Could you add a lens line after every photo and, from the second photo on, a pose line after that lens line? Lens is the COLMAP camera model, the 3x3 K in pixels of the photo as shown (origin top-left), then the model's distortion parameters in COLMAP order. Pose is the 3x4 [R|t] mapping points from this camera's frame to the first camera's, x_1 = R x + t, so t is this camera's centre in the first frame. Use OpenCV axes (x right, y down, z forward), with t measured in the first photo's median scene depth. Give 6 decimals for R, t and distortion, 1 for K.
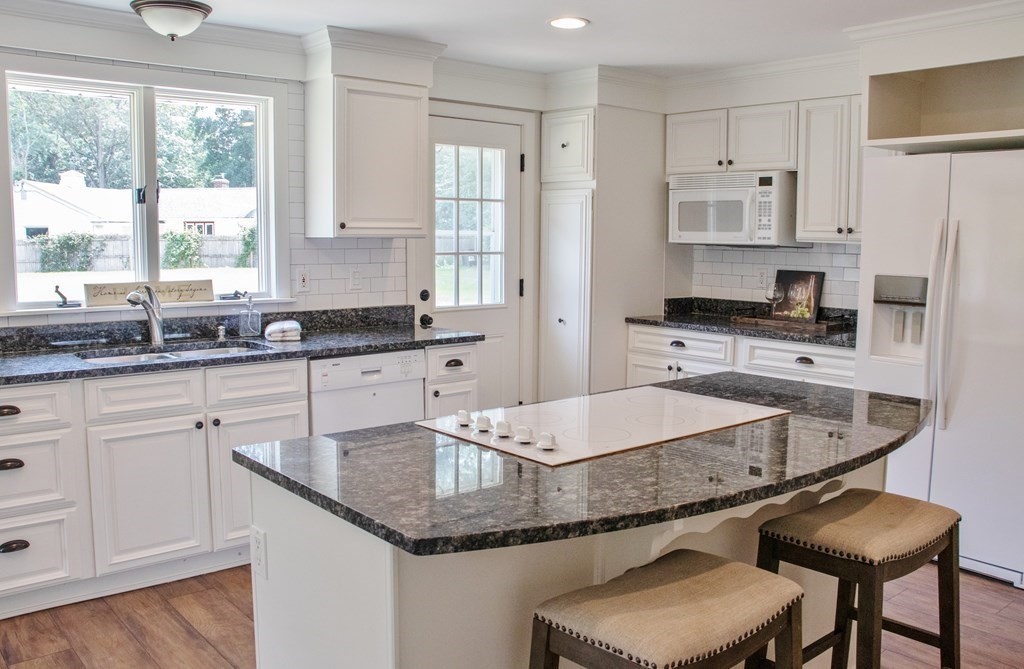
lens RADIAL K [[887.5, 0, 509.8], [0, 887.5, 328.6], [0, 0, 1]] dist [-0.104656, 0.029811]
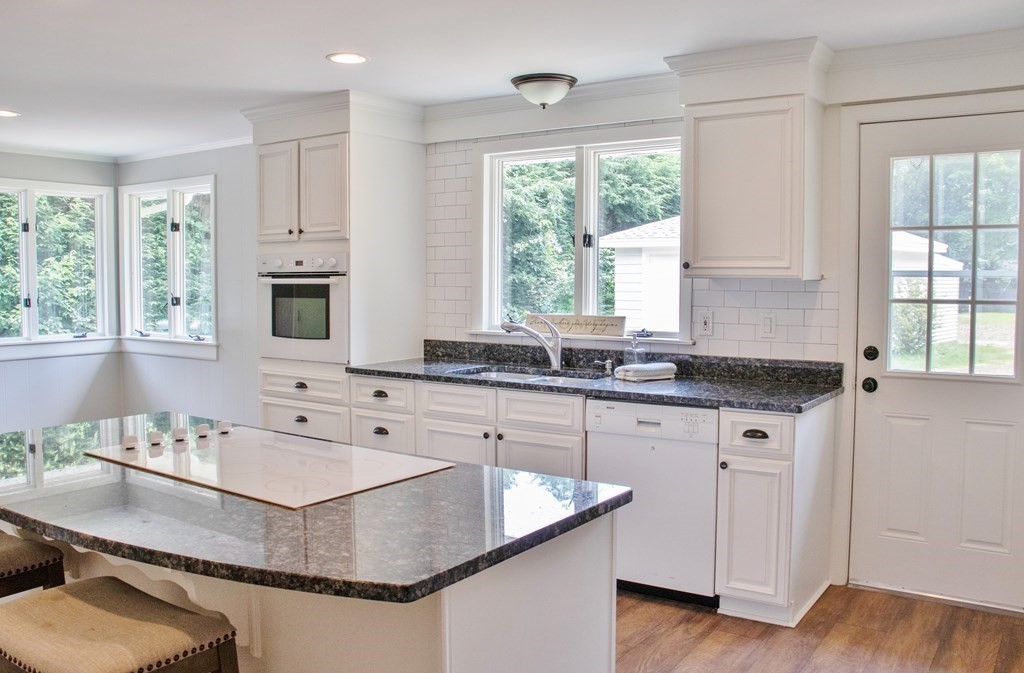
lens RADIAL K [[887.1, 0, 508.8], [0, 887.1, 328.4], [0, 0, 1]] dist [-0.161547, 0.127967]
pose [[0.249232, 0.055224, -0.966868, 0.626752], [-0.098461, 0.994644, 0.031430, -0.057948], [0.963426, 0.087365, 0.253335, 0.558361]]
